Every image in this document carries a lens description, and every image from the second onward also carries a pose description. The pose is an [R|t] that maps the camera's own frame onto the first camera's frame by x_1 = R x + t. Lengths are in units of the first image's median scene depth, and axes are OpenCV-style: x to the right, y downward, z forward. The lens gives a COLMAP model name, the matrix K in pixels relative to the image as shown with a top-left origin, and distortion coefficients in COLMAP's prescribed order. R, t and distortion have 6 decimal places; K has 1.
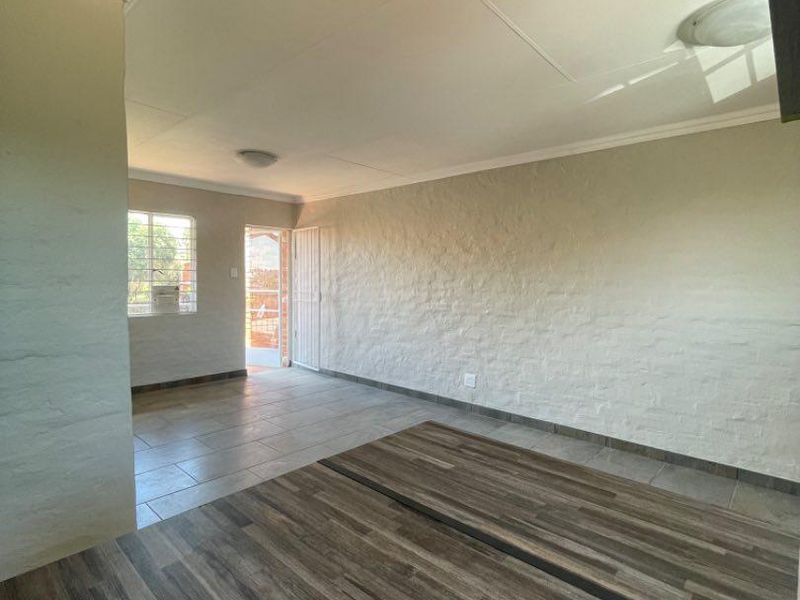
lens RADIAL K [[435.6, 0, 400.0], [0, 435.6, 300.0], [0, 0, 1]] dist [-0.000748, 0.000301]
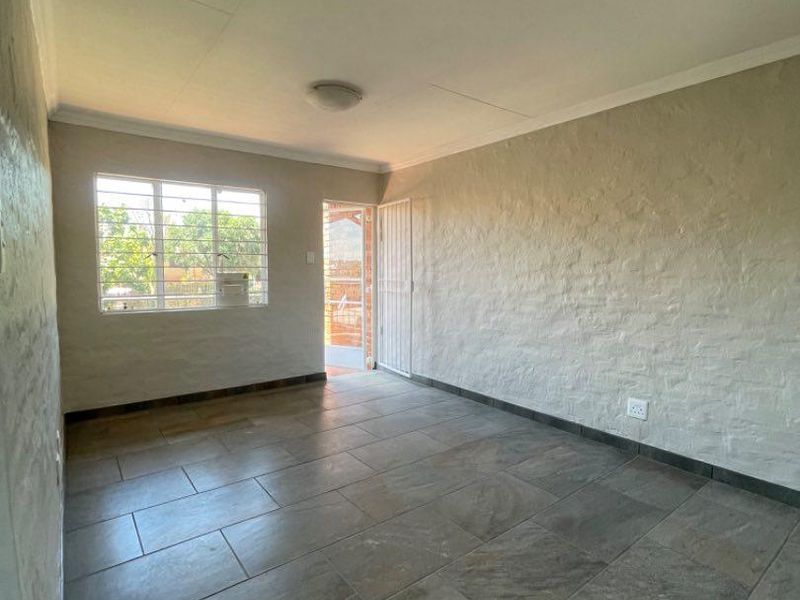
lens RADIAL K [[435.6, 0, 400.0], [0, 435.6, 300.0], [0, 0, 1]] dist [-0.000748, 0.000301]
pose [[0.984259, 0.003409, -0.176699, -0.068439], [0.000847, 0.999711, 0.024005, -0.001251], [0.176730, -0.023777, 0.983972, 0.219355]]
